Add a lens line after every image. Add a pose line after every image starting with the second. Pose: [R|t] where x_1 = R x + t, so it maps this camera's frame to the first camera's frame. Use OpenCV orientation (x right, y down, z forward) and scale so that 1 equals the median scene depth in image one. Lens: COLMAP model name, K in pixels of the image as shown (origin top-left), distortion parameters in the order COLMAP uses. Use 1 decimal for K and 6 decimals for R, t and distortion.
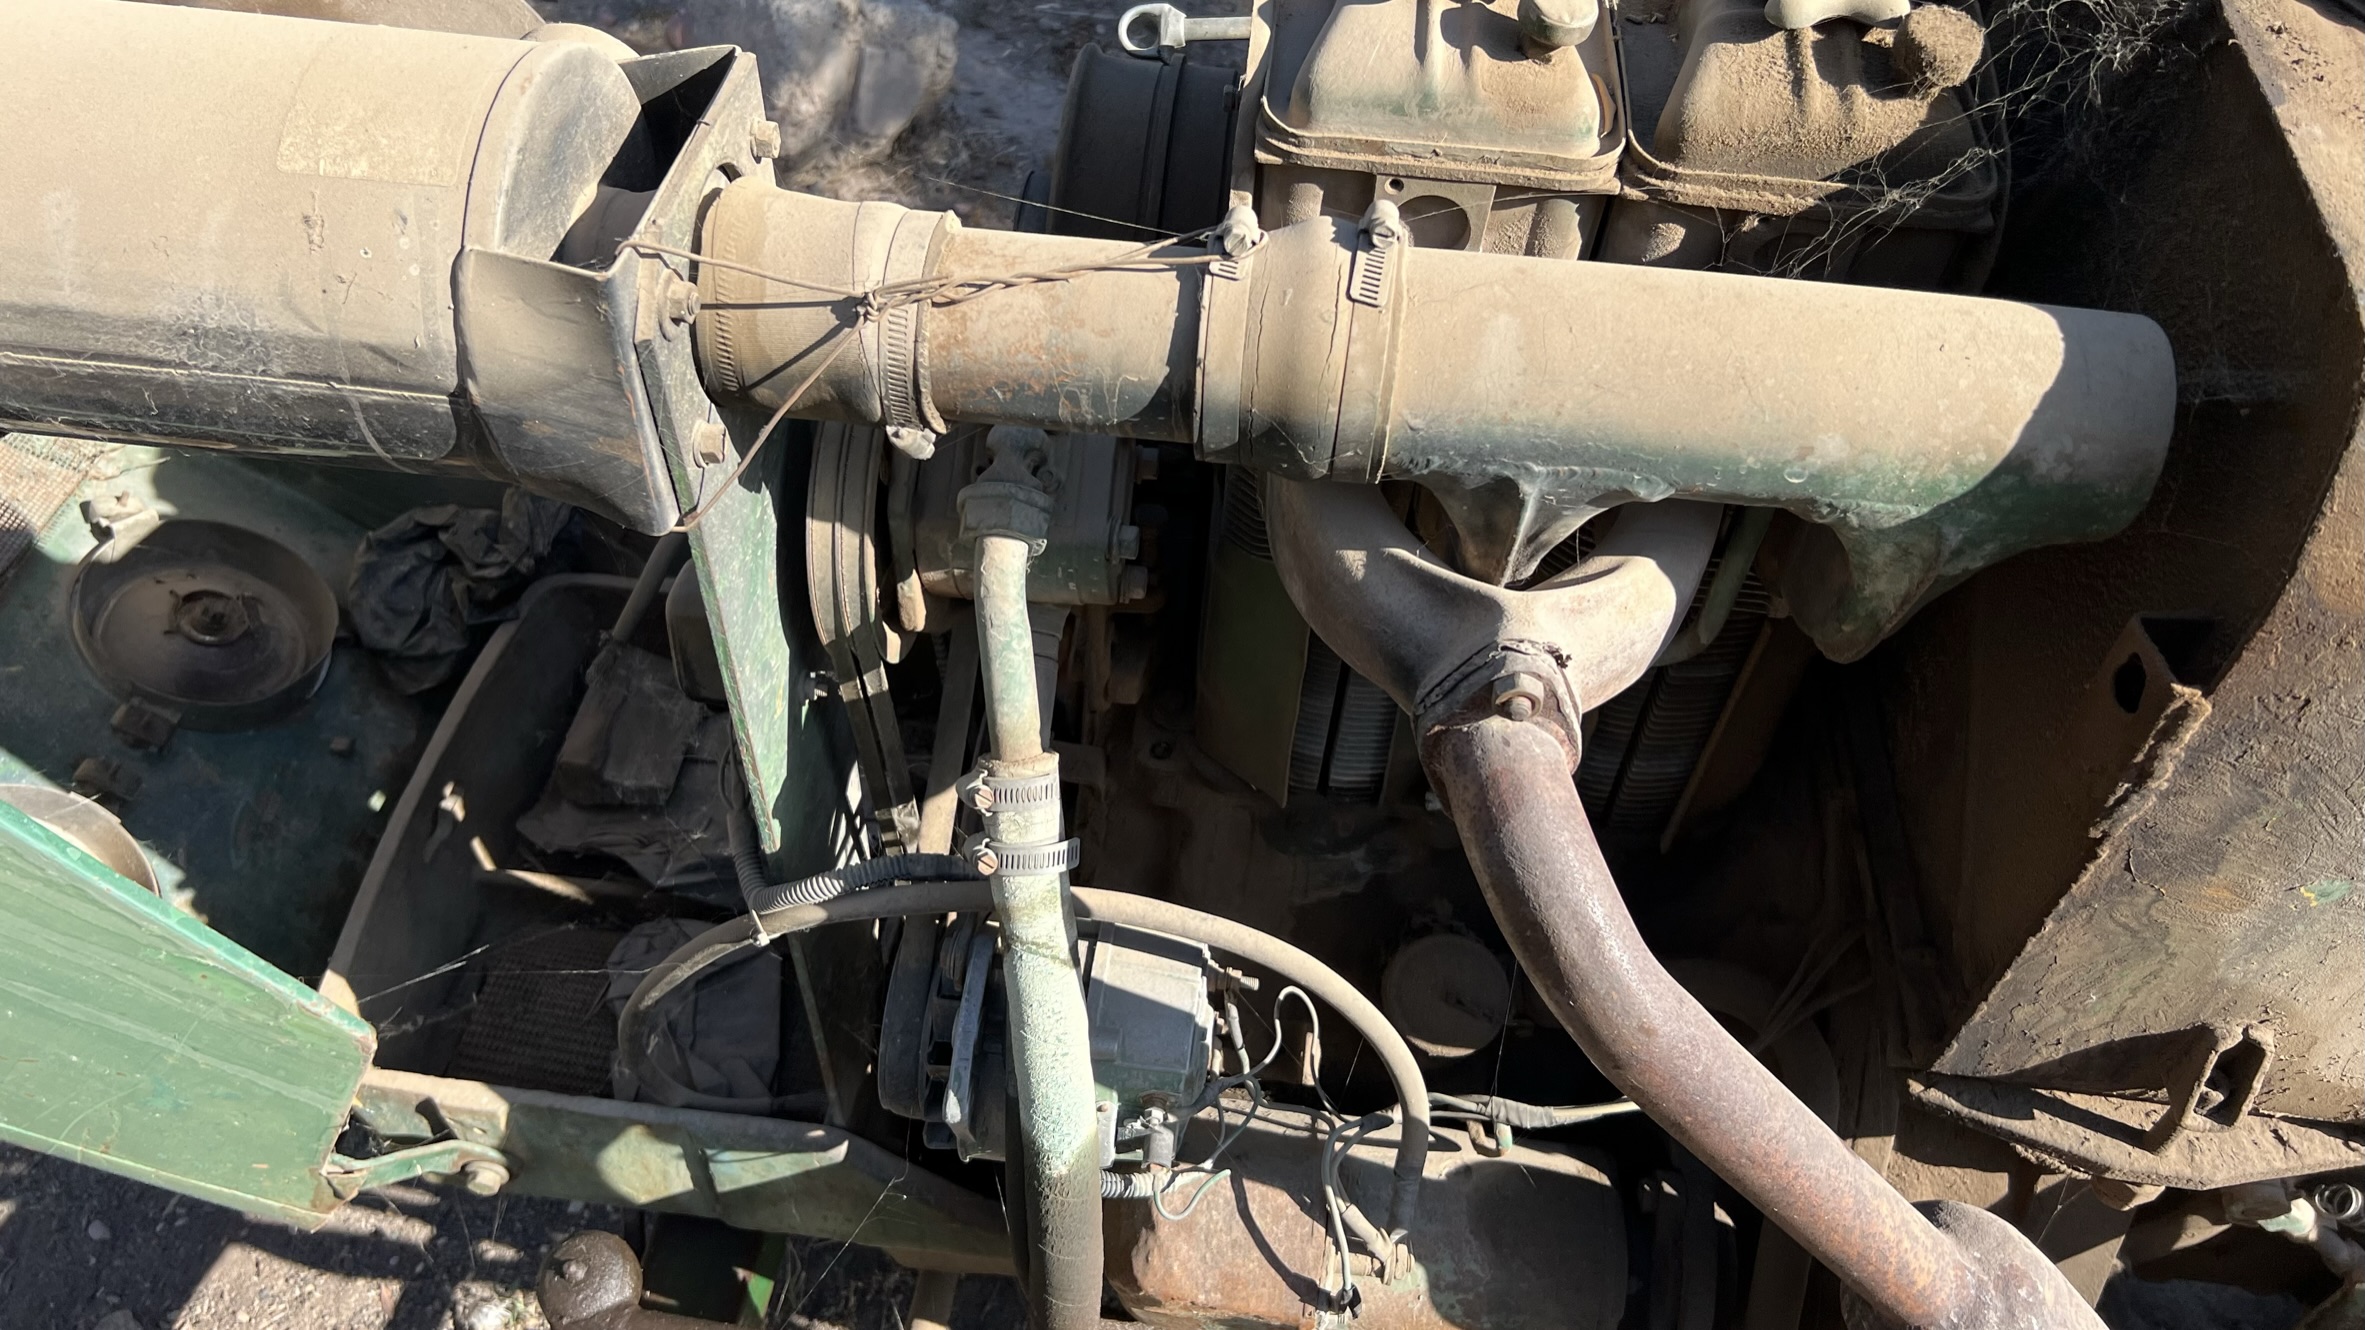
lens RADIAL K [[1783.0, 0, 1182.5], [0, 1783.0, 665.0], [0, 0, 1]] dist [0.062779, -0.085777]
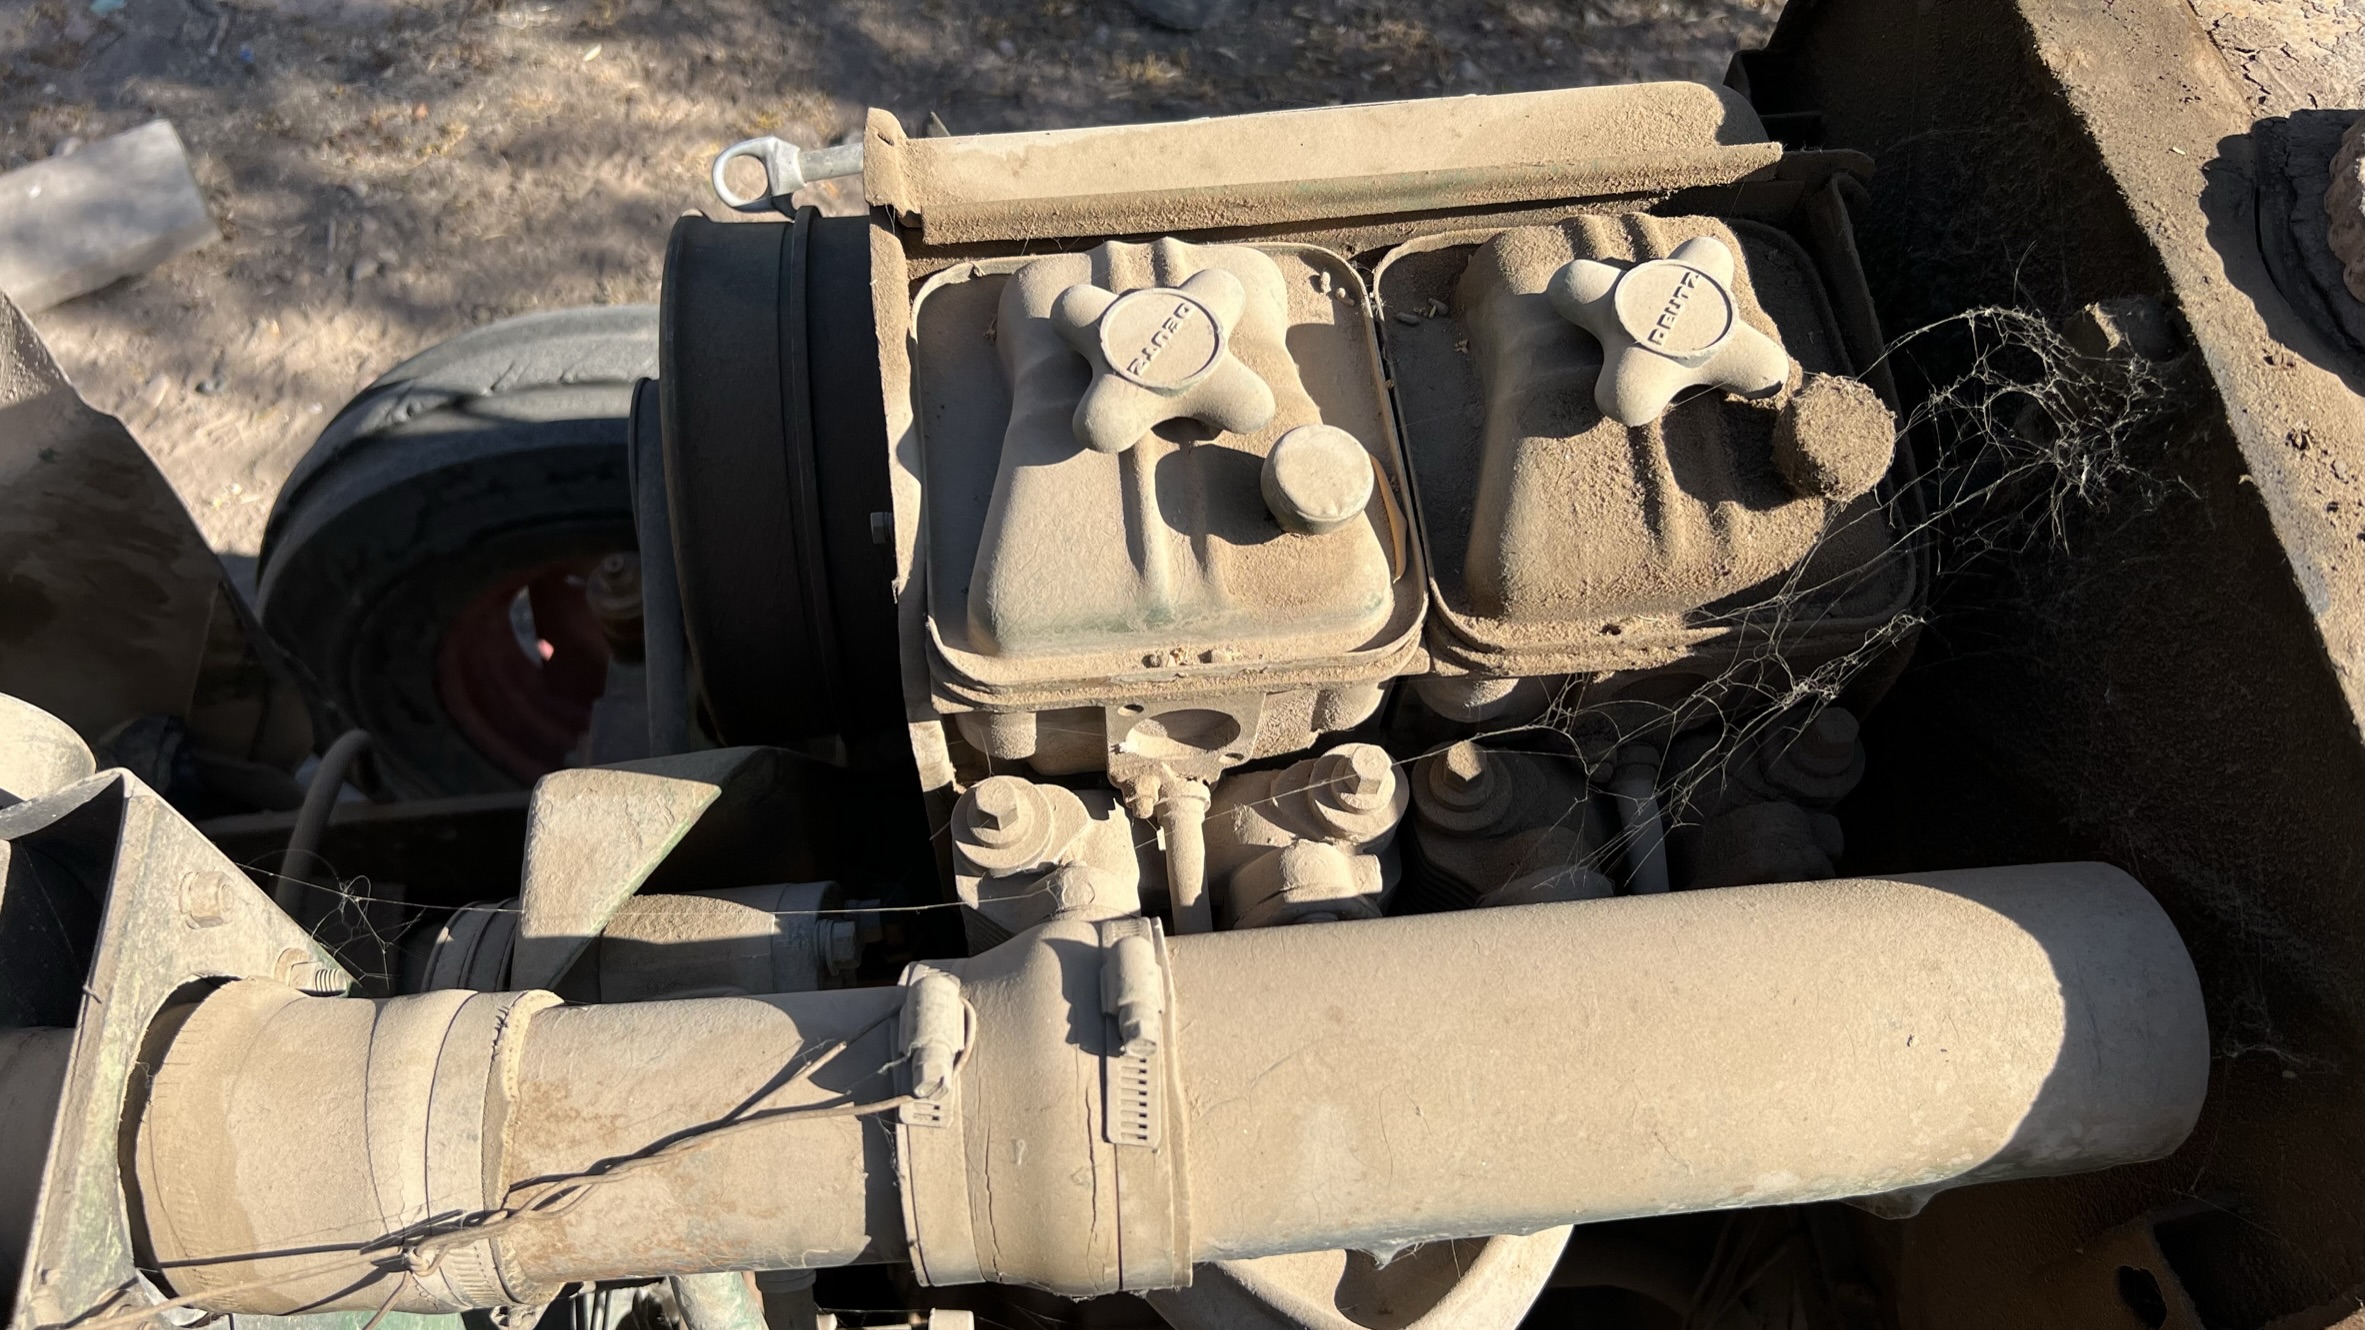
lens RADIAL K [[1782.4, 0, 1182.5], [0, 1782.4, 665.0], [0, 0, 1]] dist [0.059985, -0.094744]
pose [[0.979326, -0.184071, 0.083899, 0.086079], [0.158722, 0.956329, 0.245442, -0.484692], [-0.125414, -0.227051, 0.965774, 0.319358]]
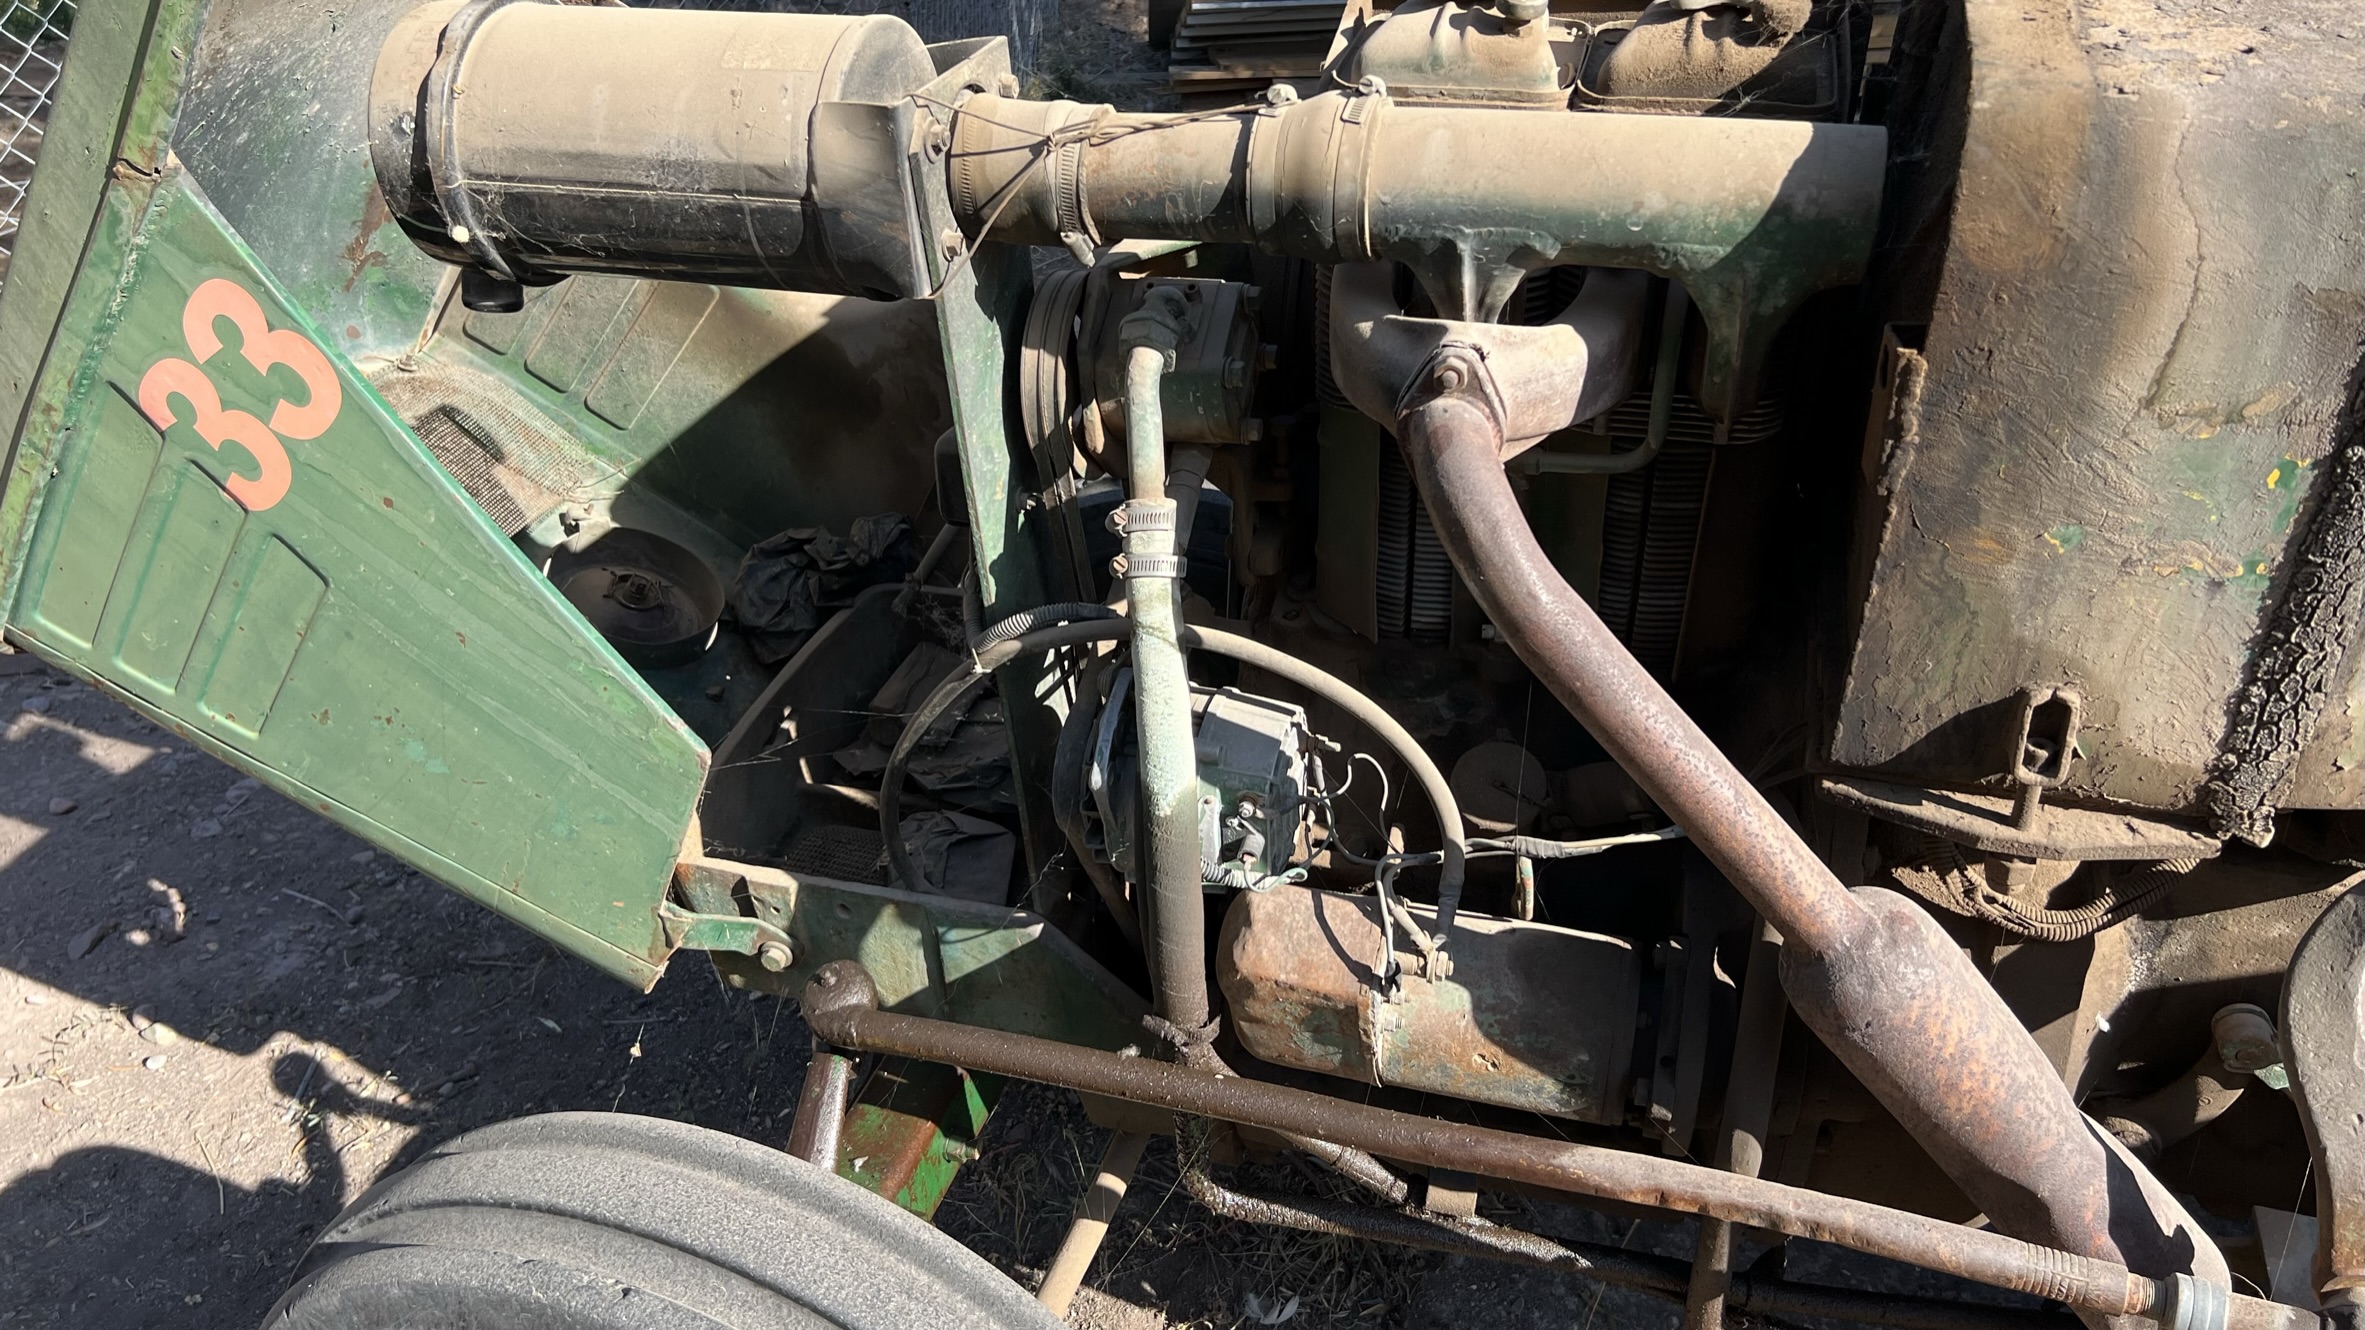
lens RADIAL K [[1769.5, 0, 1228.7], [0, 1769.5, 663.8], [0, 0, 1]] dist [0.164099, -0.425685]
pose [[0.983932, 0.020829, -0.177323, 0.251190], [-0.061914, 0.971349, -0.229451, 0.554787], [0.167463, 0.236743, 0.957031, -0.367444]]
